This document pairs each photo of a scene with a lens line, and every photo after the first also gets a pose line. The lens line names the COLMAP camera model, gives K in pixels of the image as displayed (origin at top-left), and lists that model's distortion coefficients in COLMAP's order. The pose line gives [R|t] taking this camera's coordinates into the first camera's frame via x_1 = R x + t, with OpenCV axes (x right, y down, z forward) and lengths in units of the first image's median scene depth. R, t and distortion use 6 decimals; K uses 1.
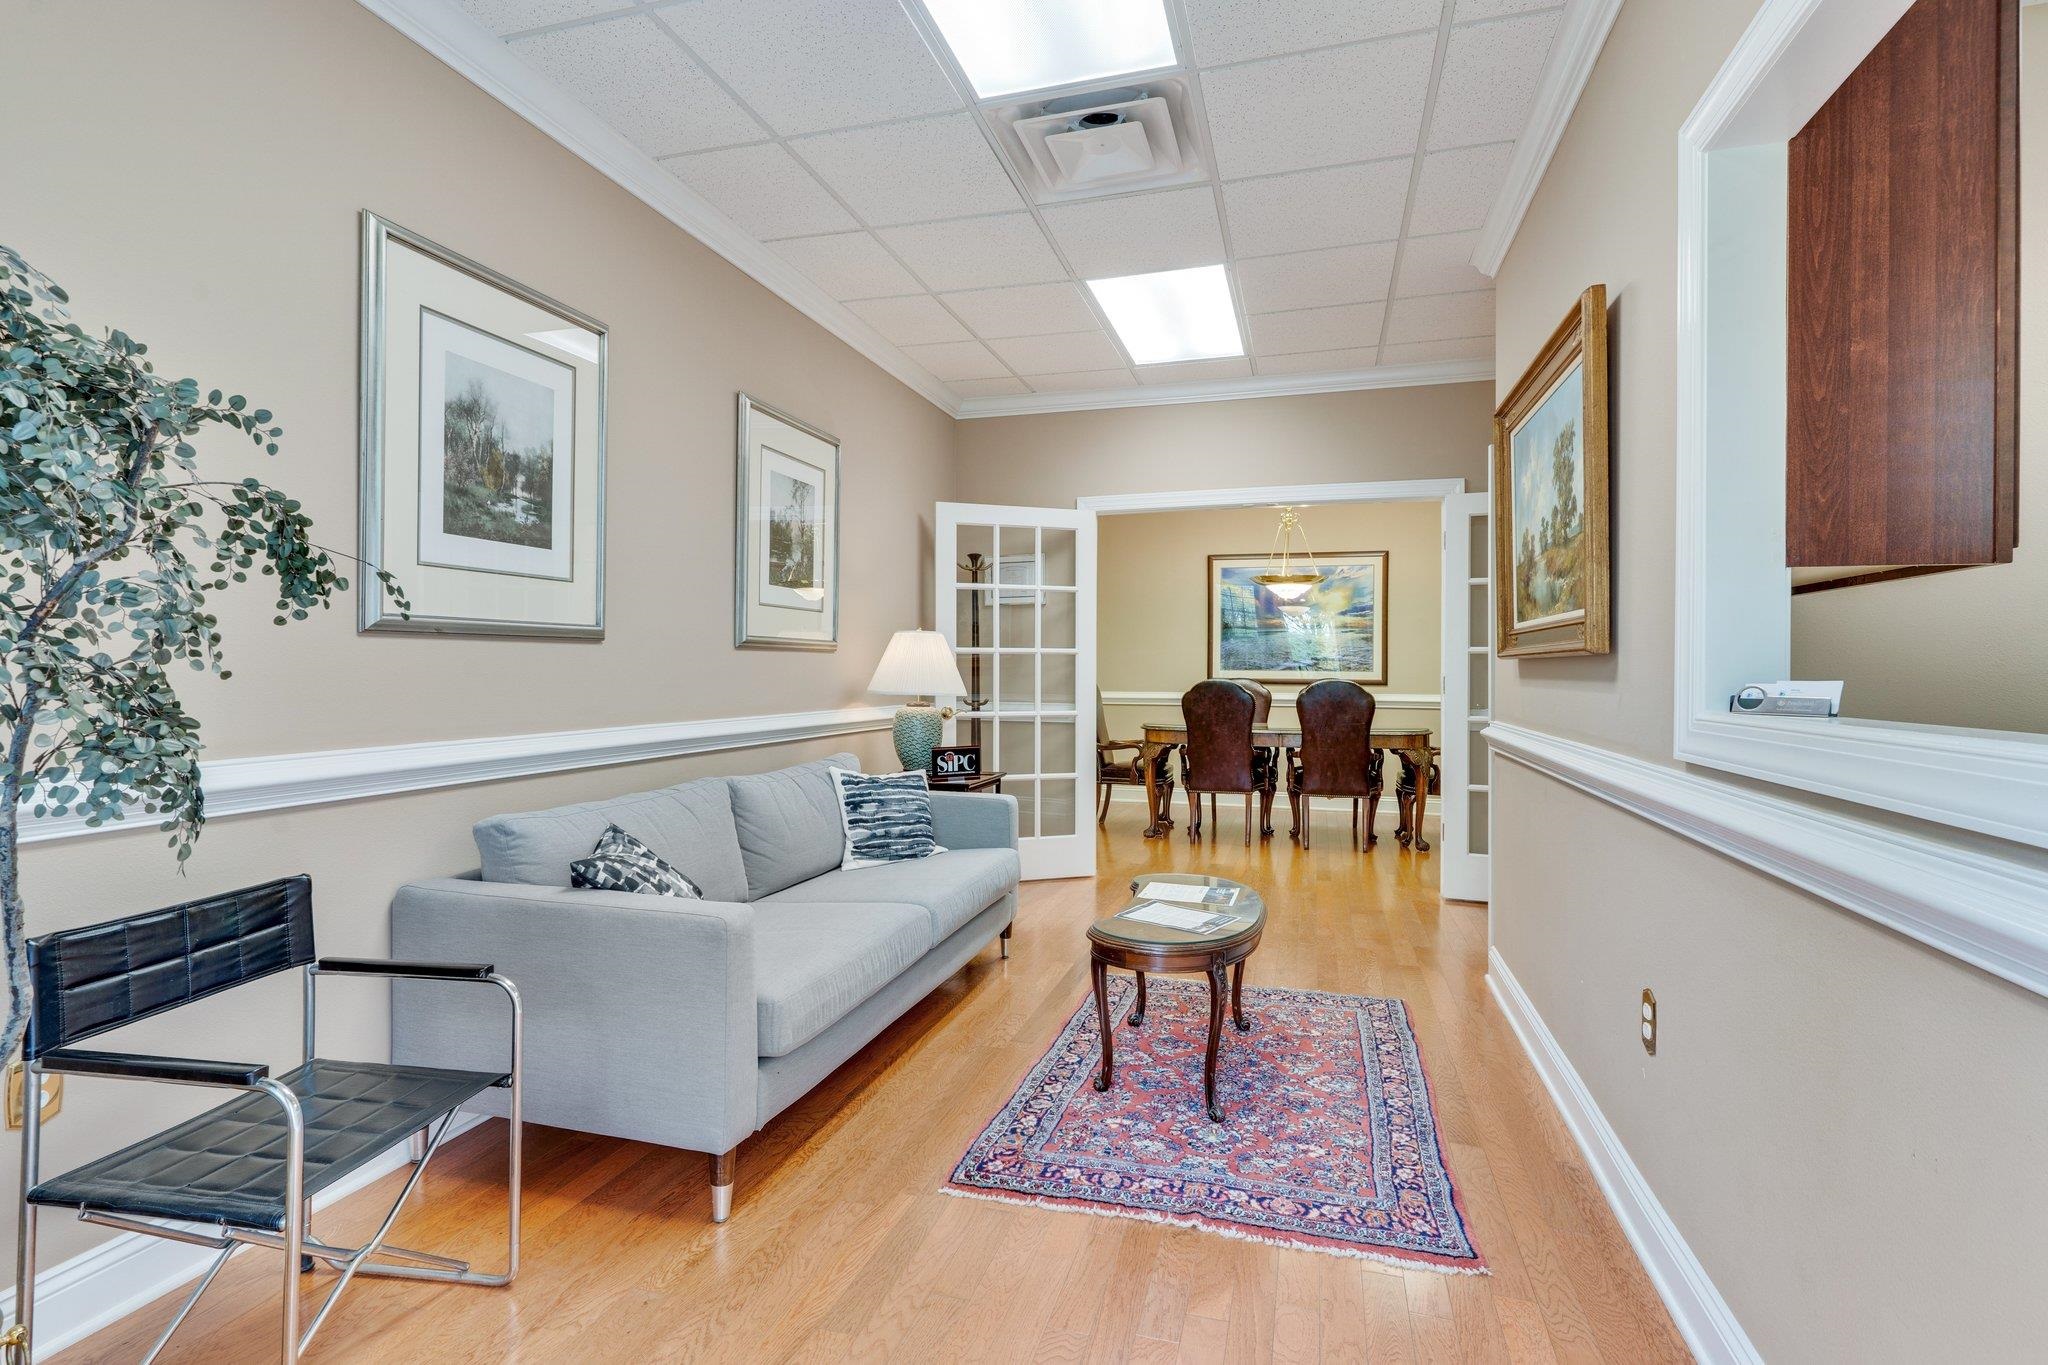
lens RADIAL K [[992.8, 0, 1025.4], [0, 992.8, 670.8], [0, 0, 1]] dist [0.000524, 0.000015]
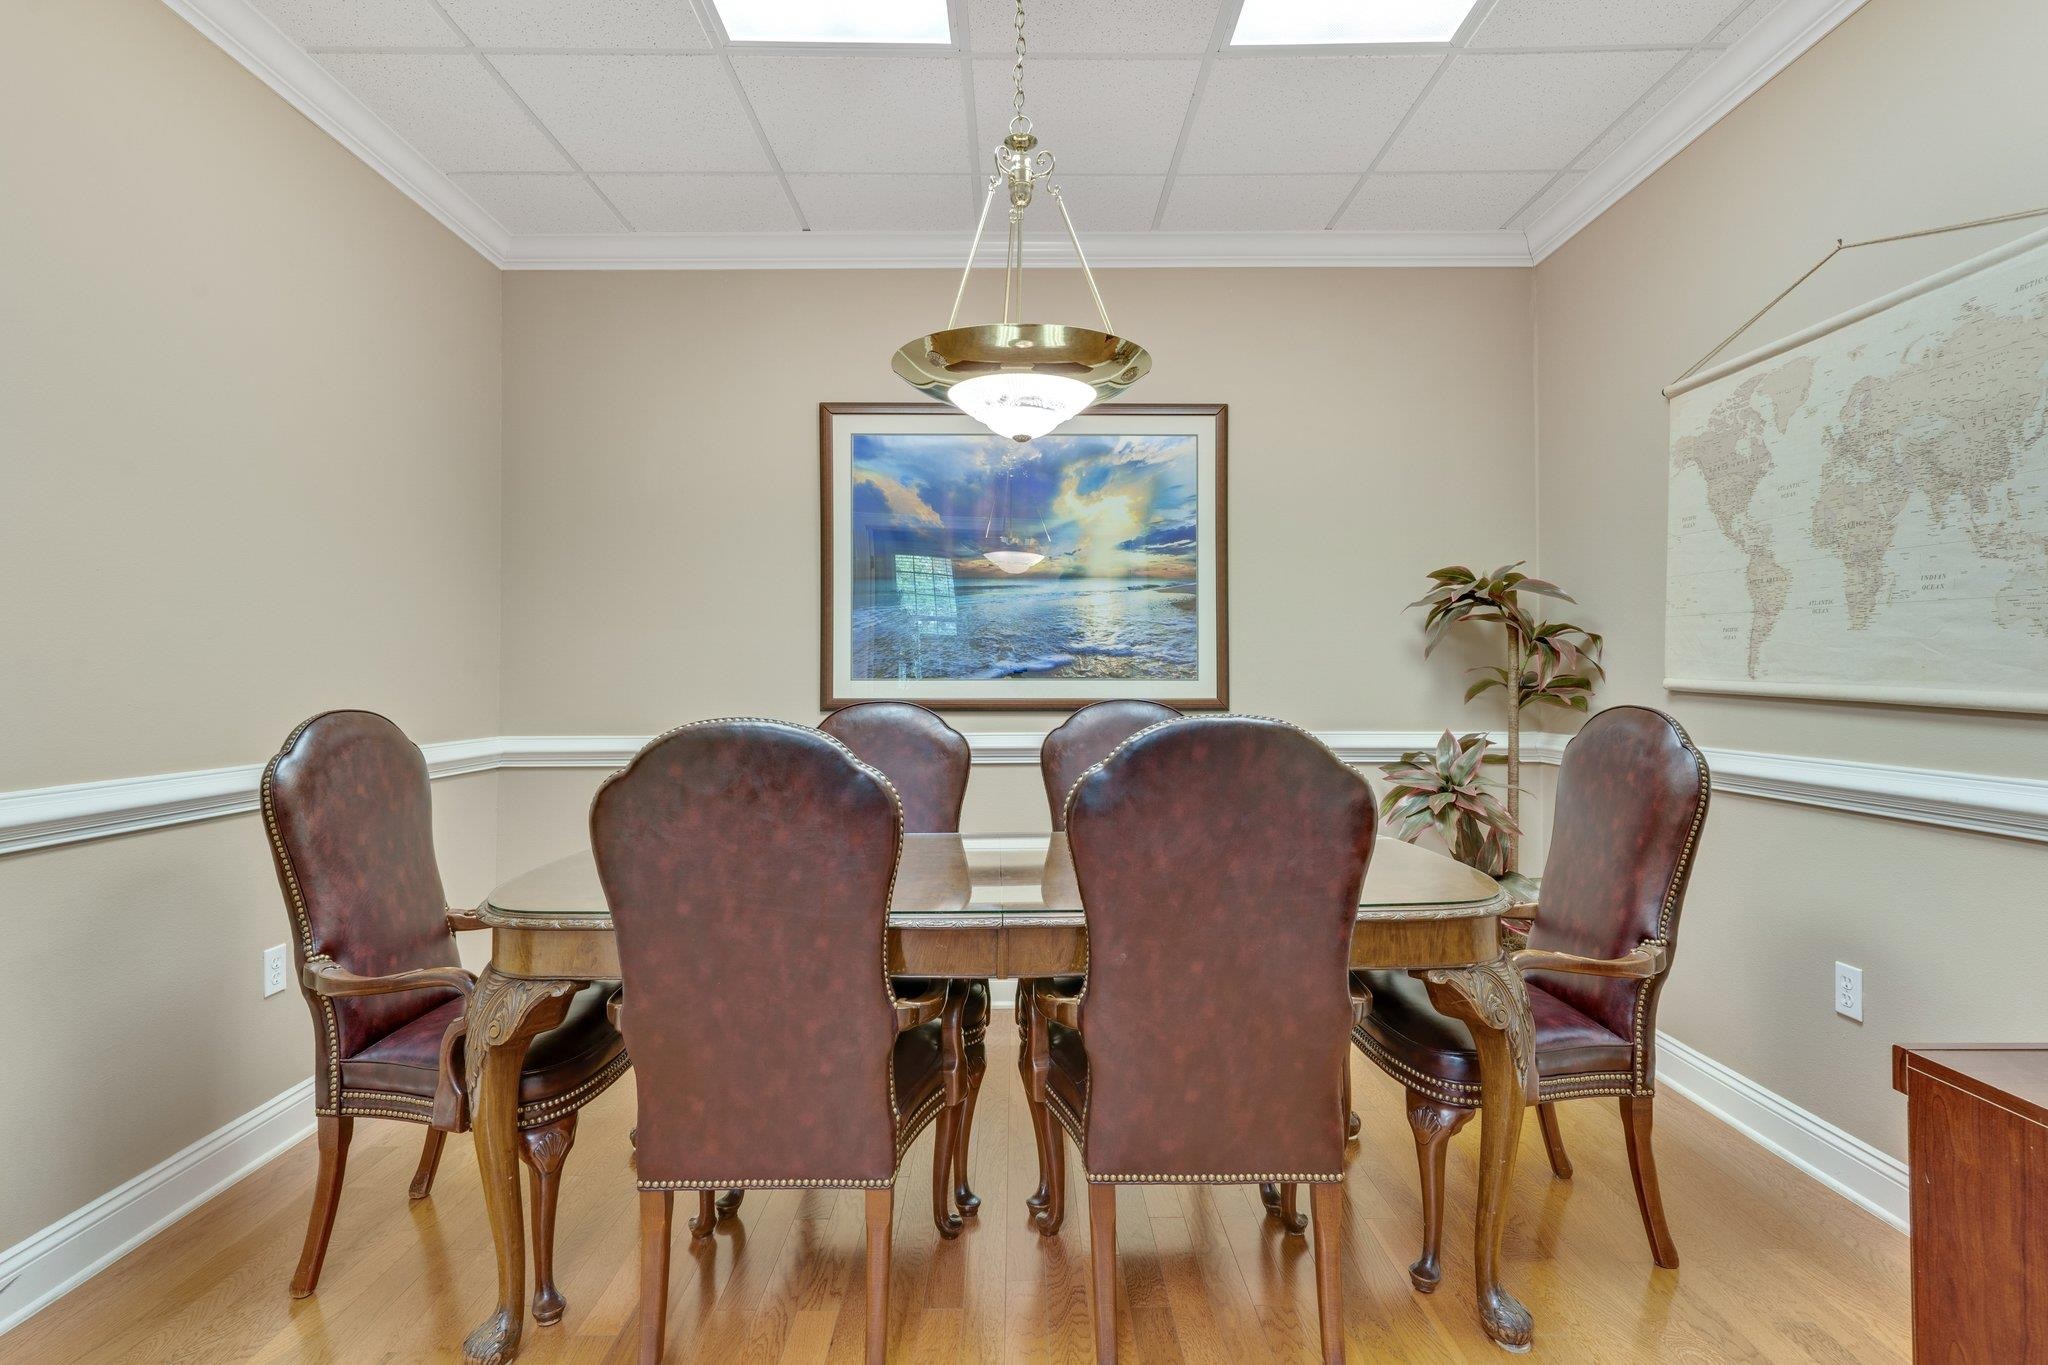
lens RADIAL K [[992.8, 0, 1025.4], [0, 992.8, 670.8], [0, 0, 1]] dist [0.000524, 0.000015]
pose [[0.957132, -0.004986, 0.289609, 0.152721], [0.006494, 0.999970, -0.004246, -0.001899], [-0.289579, 0.005945, 0.957136, 0.607133]]
